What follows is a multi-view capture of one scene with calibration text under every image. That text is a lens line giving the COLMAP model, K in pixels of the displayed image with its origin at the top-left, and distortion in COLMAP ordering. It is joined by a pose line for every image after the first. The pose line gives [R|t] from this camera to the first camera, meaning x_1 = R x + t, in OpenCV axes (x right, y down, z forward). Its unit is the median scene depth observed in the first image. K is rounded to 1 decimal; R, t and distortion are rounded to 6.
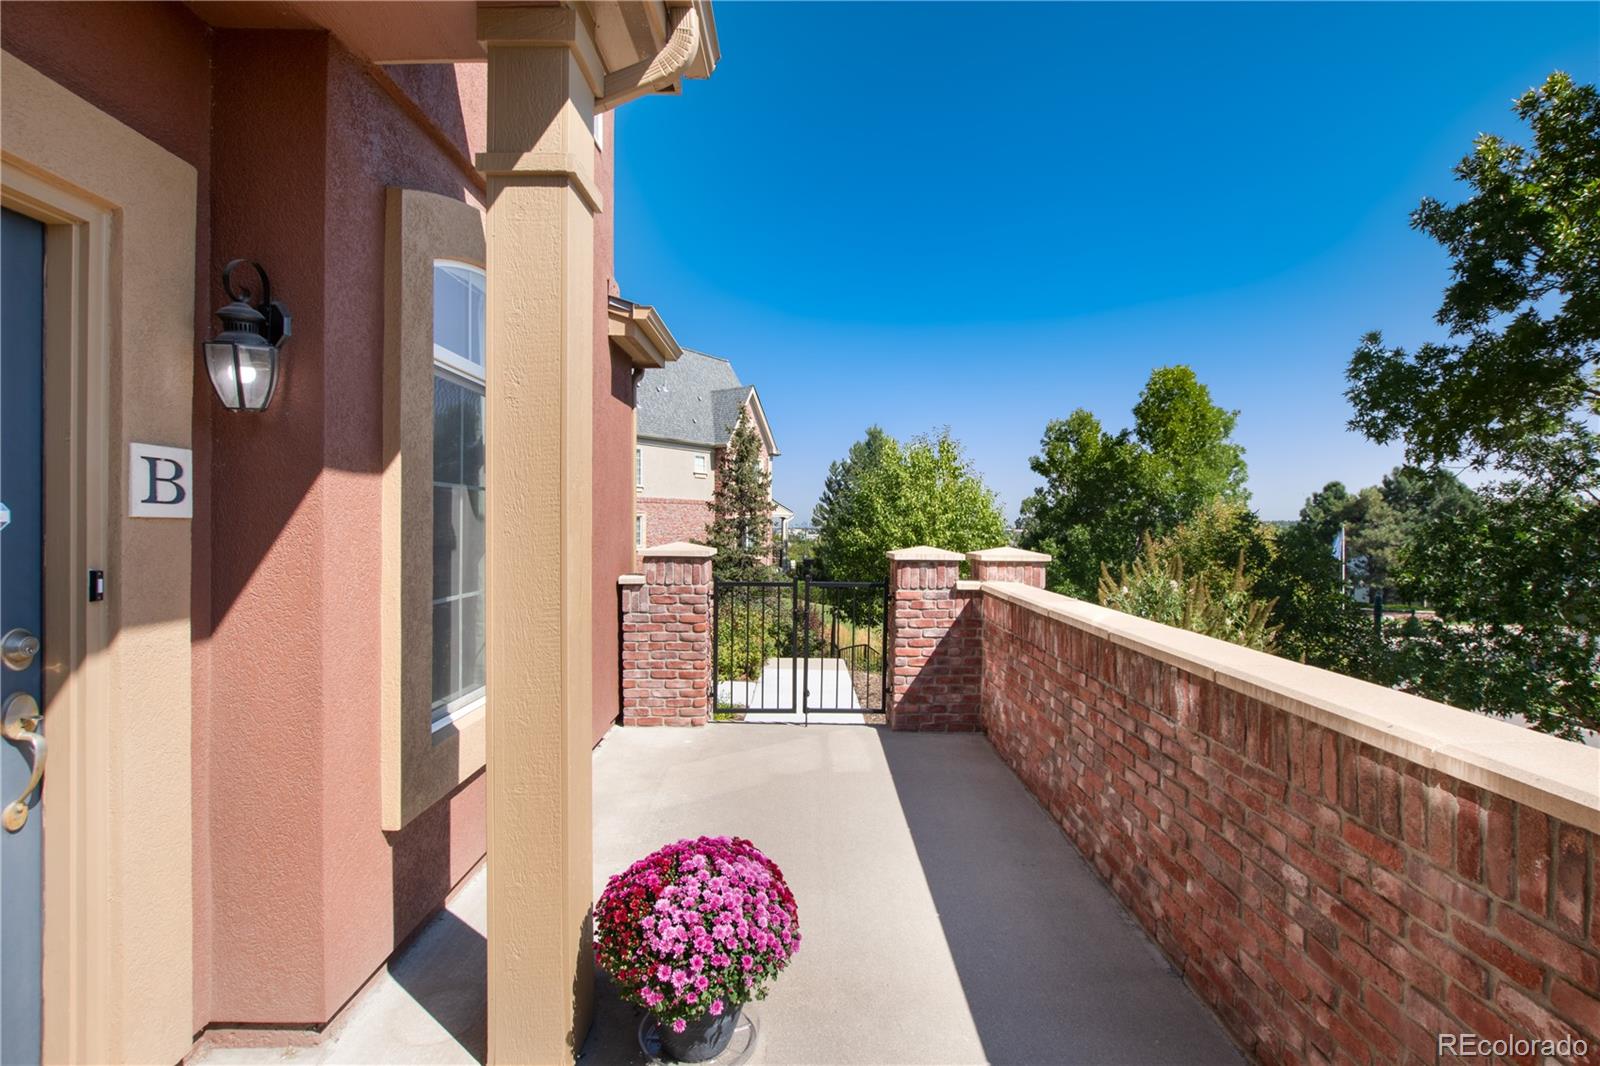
lens RADIAL K [[799.8, 0, 790.0], [0, 799.8, 517.1], [0, 0, 1]] dist [-0.021188, -0.000228]
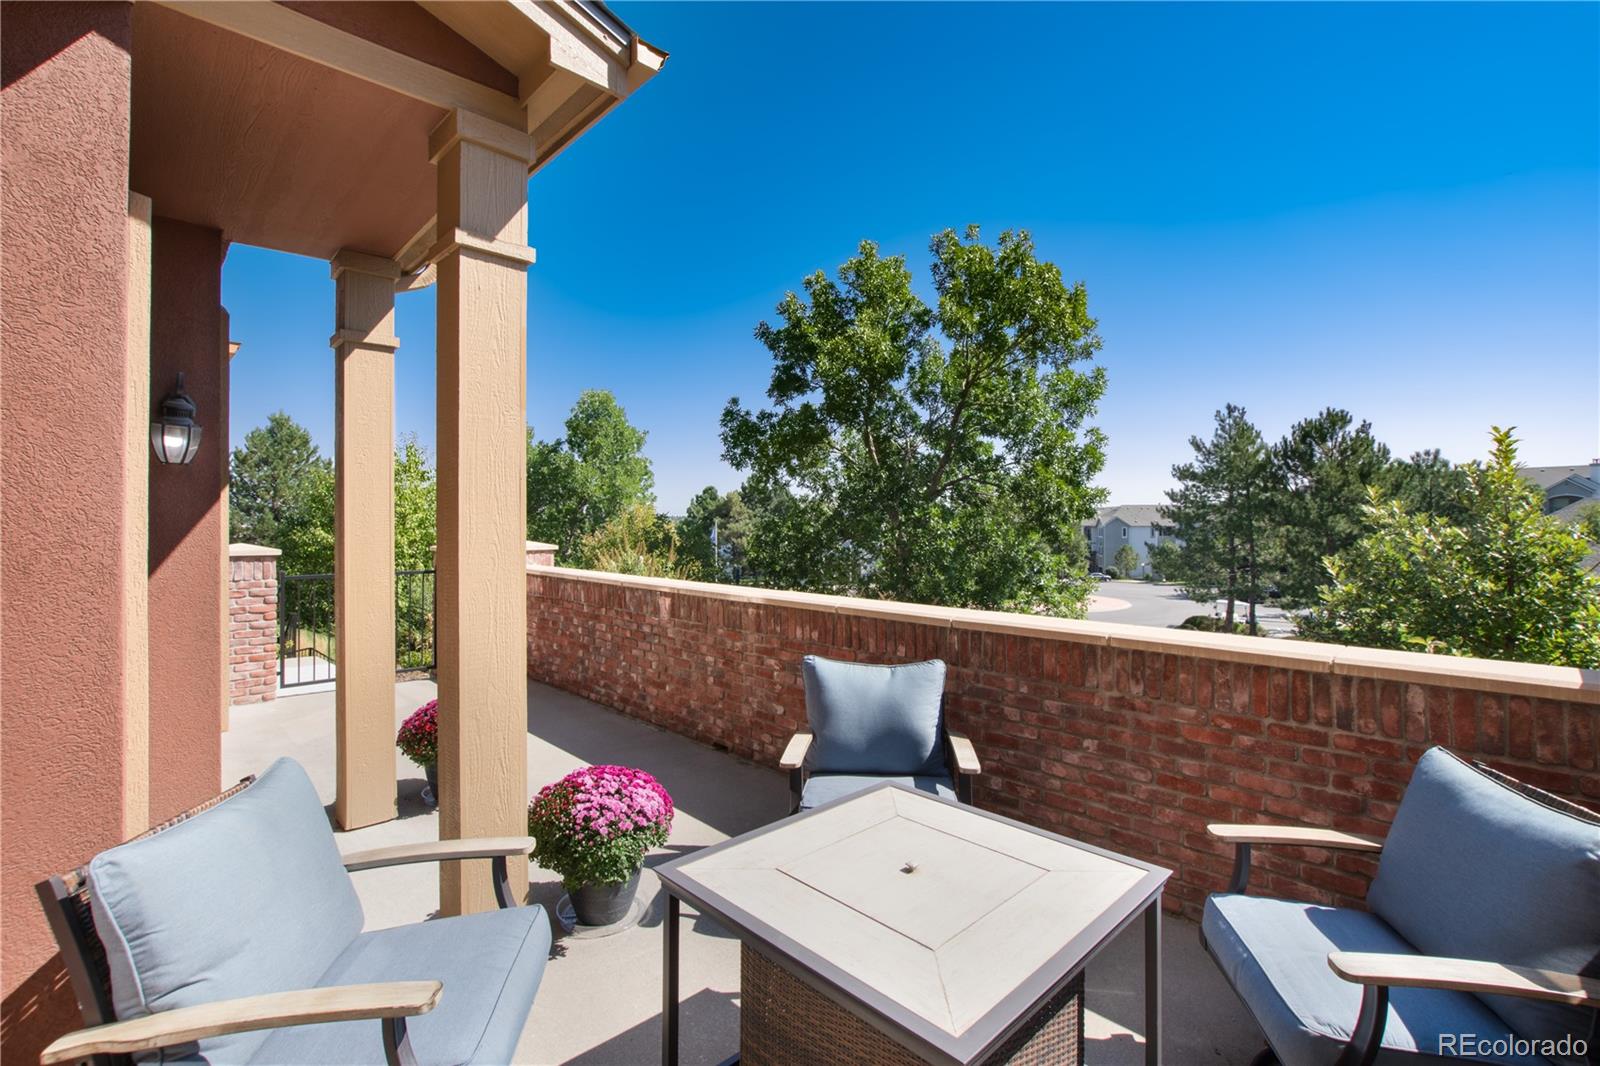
lens RADIAL K [[727.5, 0, 814.2], [0, 727.5, 529.7], [0, 0, 1]] dist [-0.029353, 0.003569]
pose [[0.735827, -0.015395, 0.676995, -0.140500], [0.001136, 0.999768, 0.021501, -0.006207], [-0.677169, -0.015052, 0.735674, -0.192466]]
